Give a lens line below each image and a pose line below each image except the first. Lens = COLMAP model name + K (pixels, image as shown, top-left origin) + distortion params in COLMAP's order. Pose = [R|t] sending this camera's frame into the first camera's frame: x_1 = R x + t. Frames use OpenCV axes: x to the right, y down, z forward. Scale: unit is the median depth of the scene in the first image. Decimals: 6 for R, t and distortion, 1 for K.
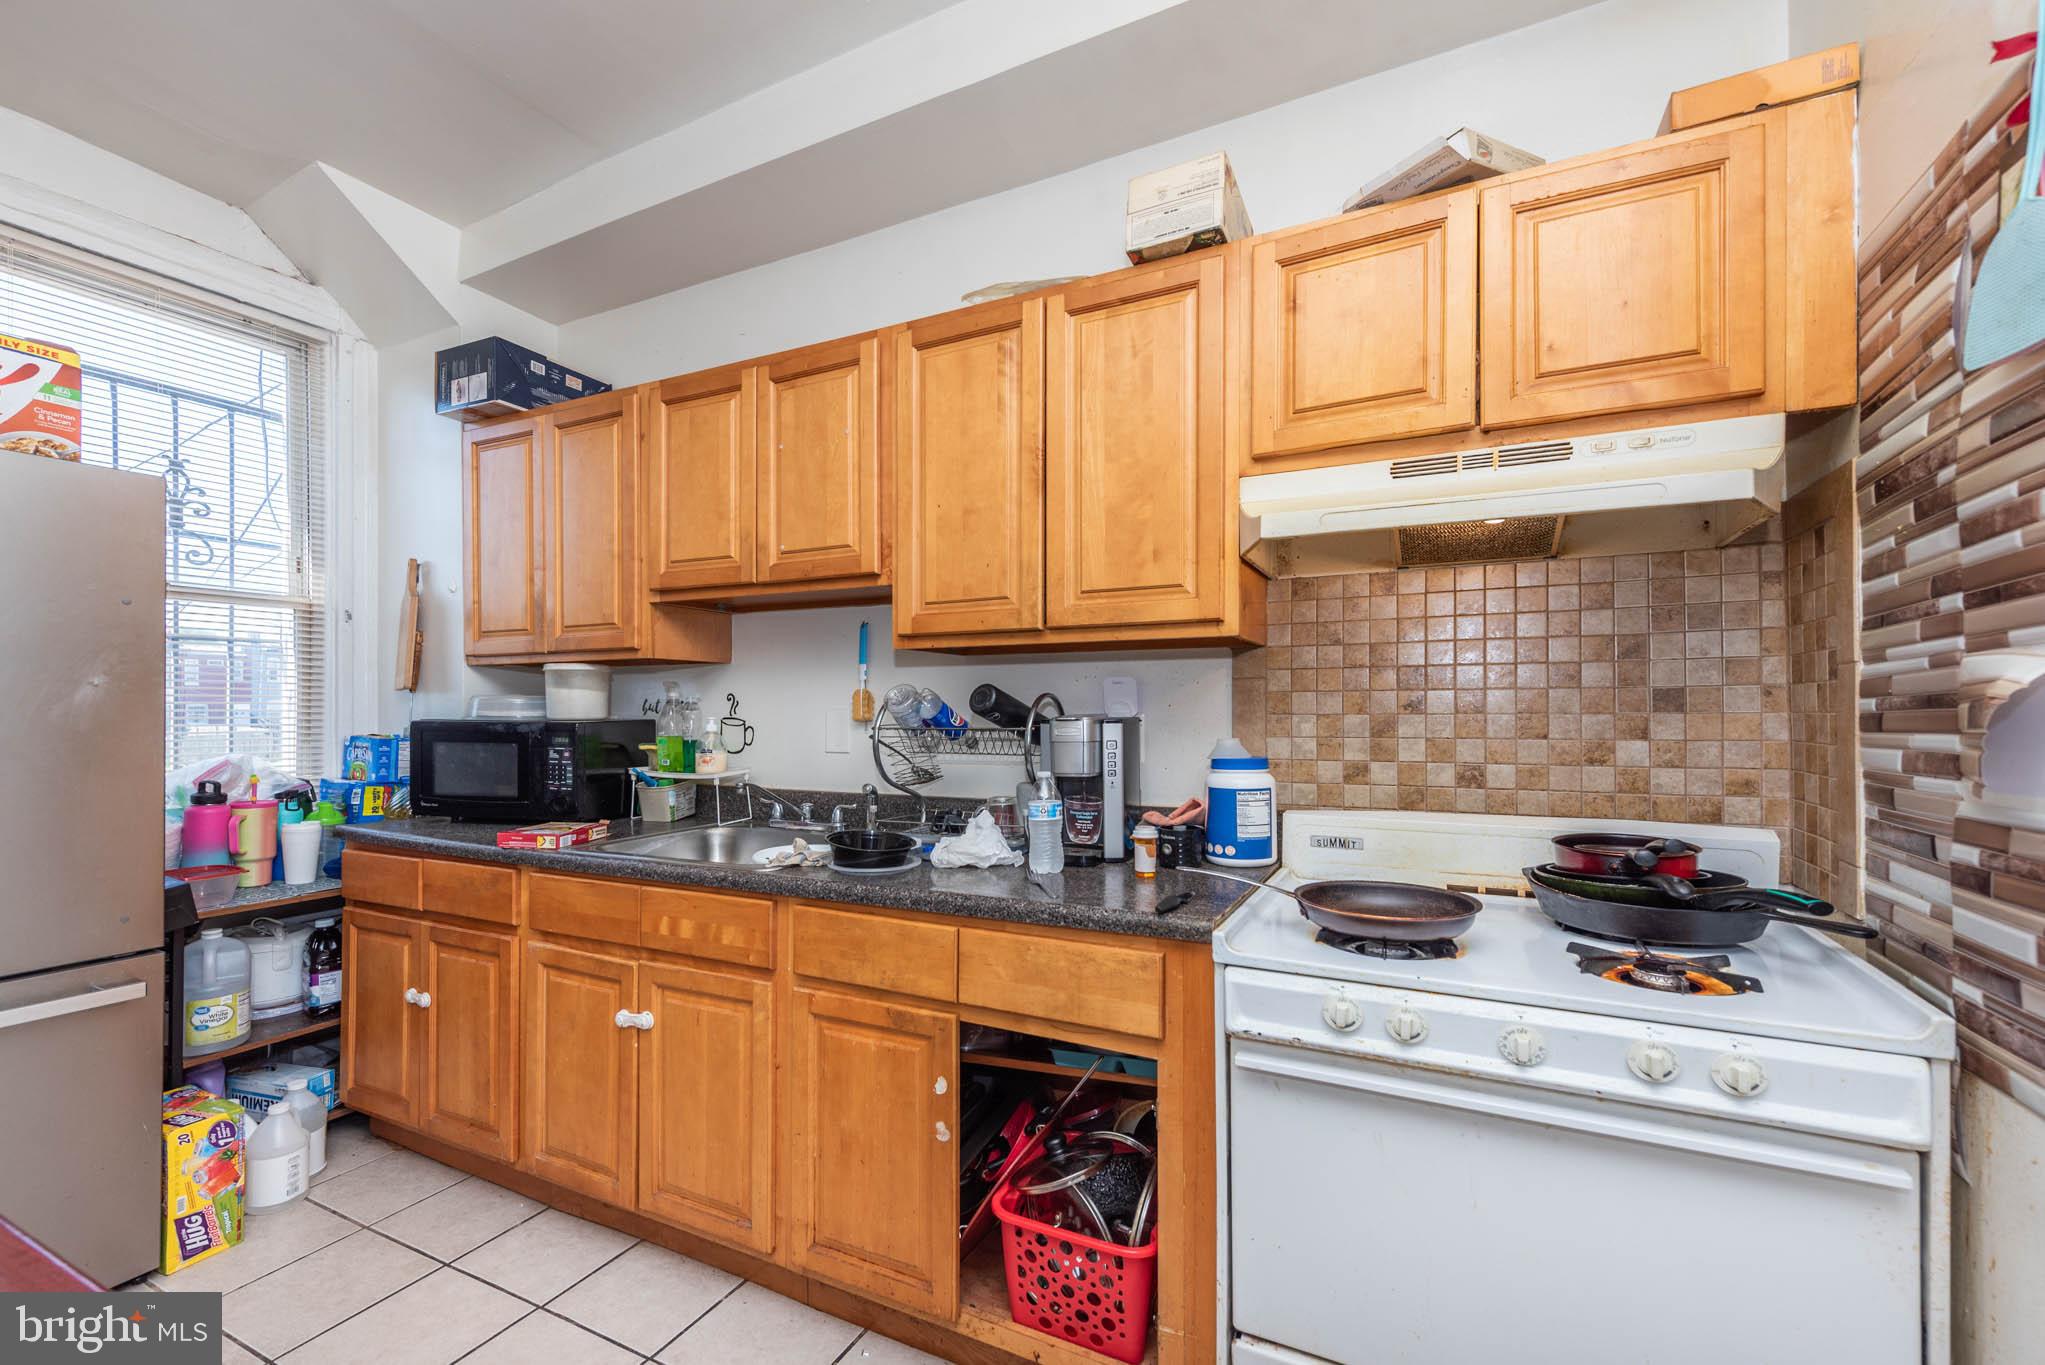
lens RADIAL K [[835.2, 0, 1067.6], [0, 835.2, 706.1], [0, 0, 1]] dist [0.013376, -0.001549]
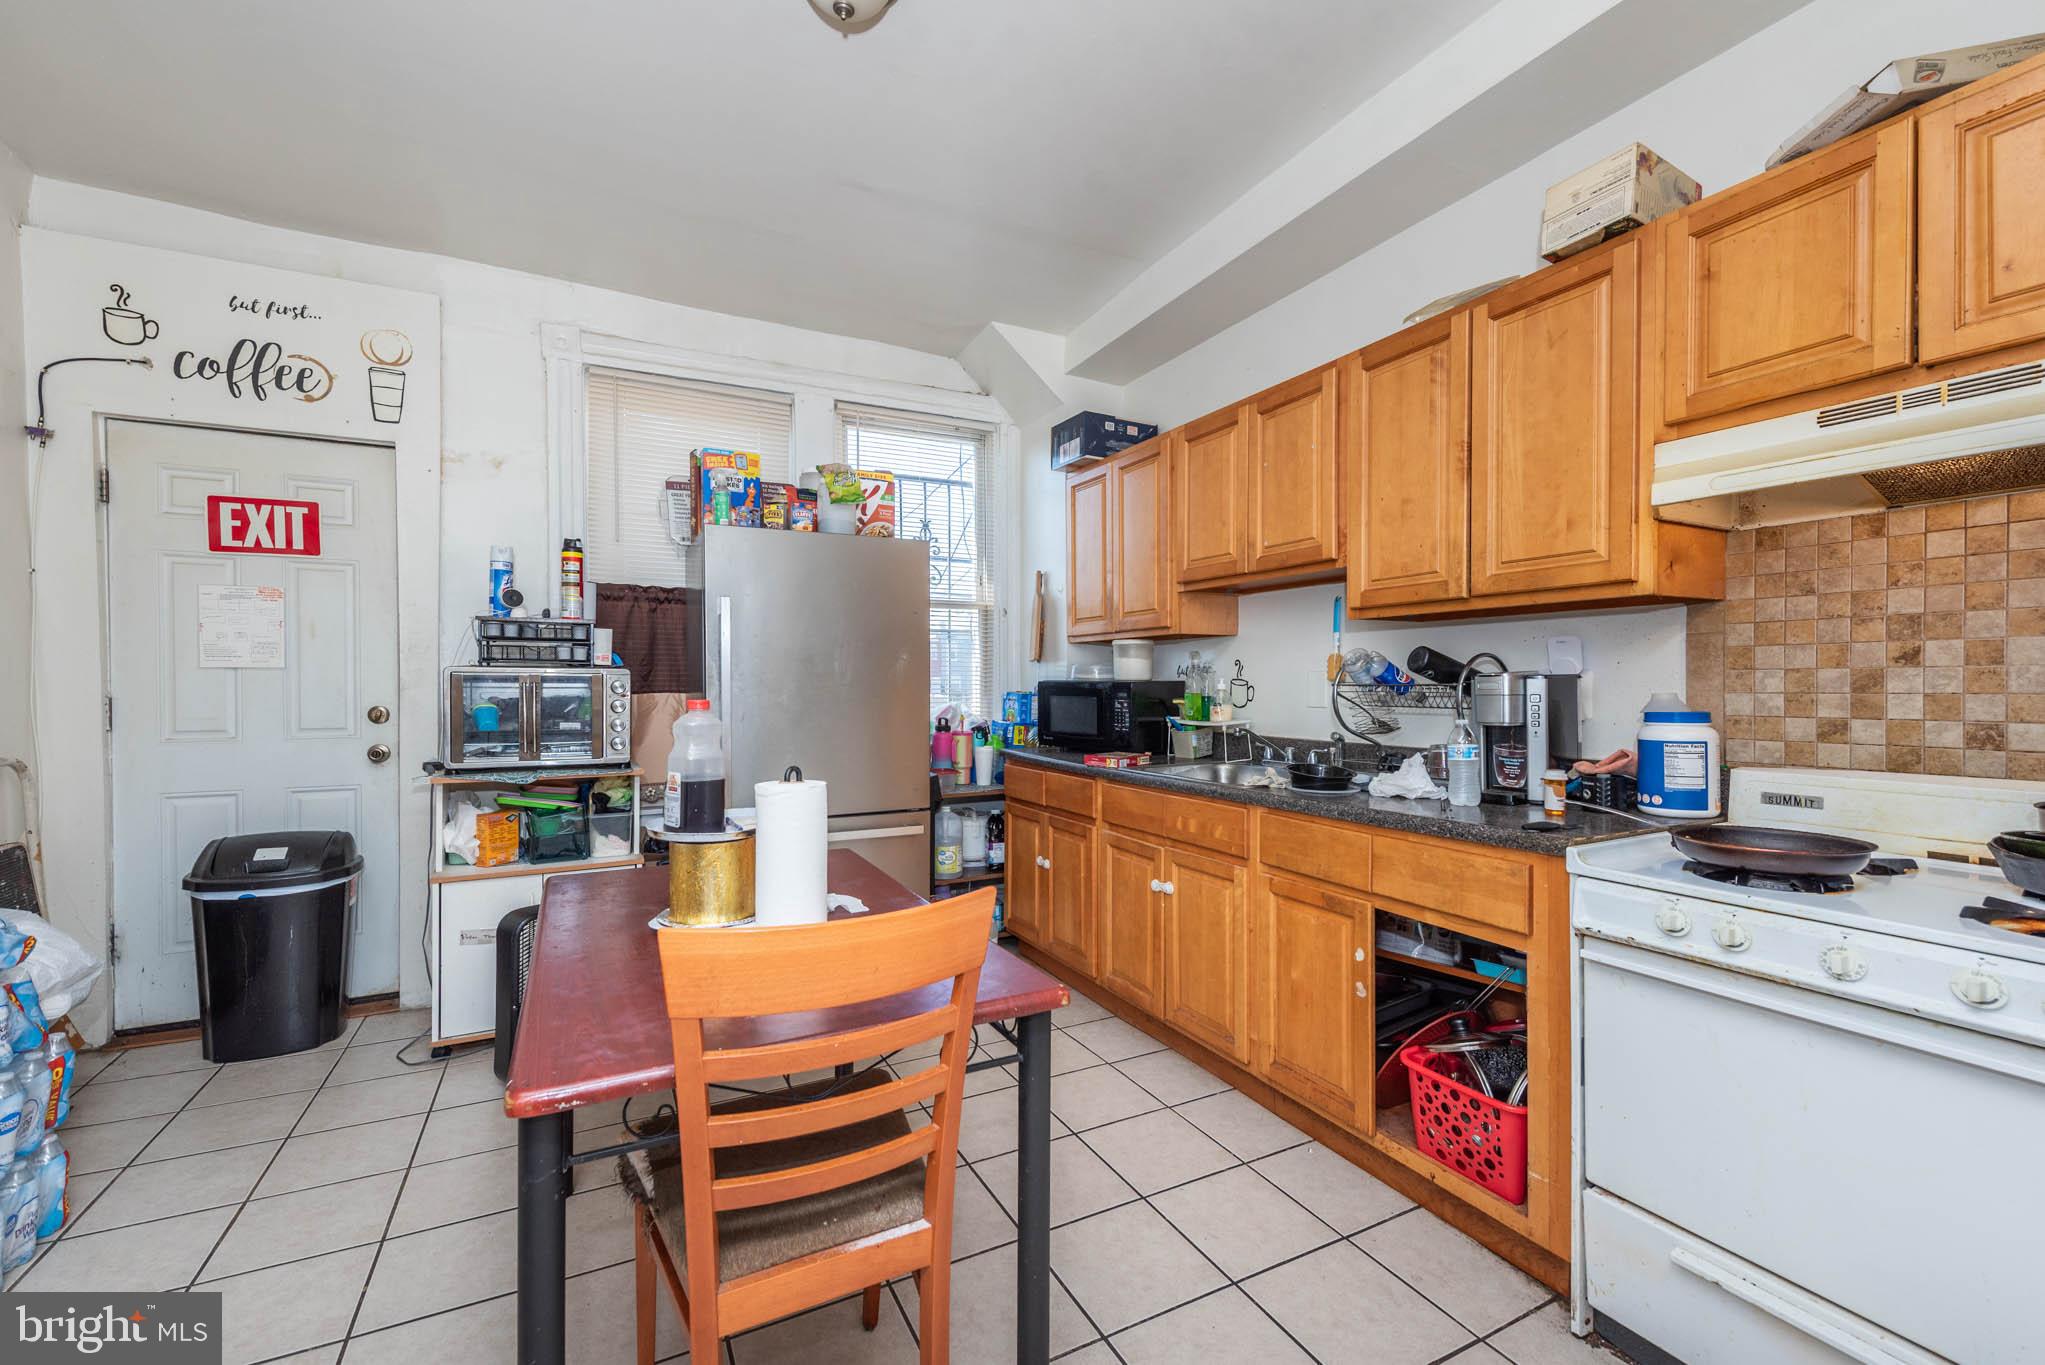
lens RADIAL K [[835.2, 0, 1042.5], [0, 835.2, 678.1], [0, 0, 1]] dist [0.013376, -0.001549]
pose [[0.792651, -0.001445, -0.609674, 0.210791], [0.003258, 0.999993, 0.001866, 0.015474], [0.609667, -0.003466, 0.792650, -0.277815]]
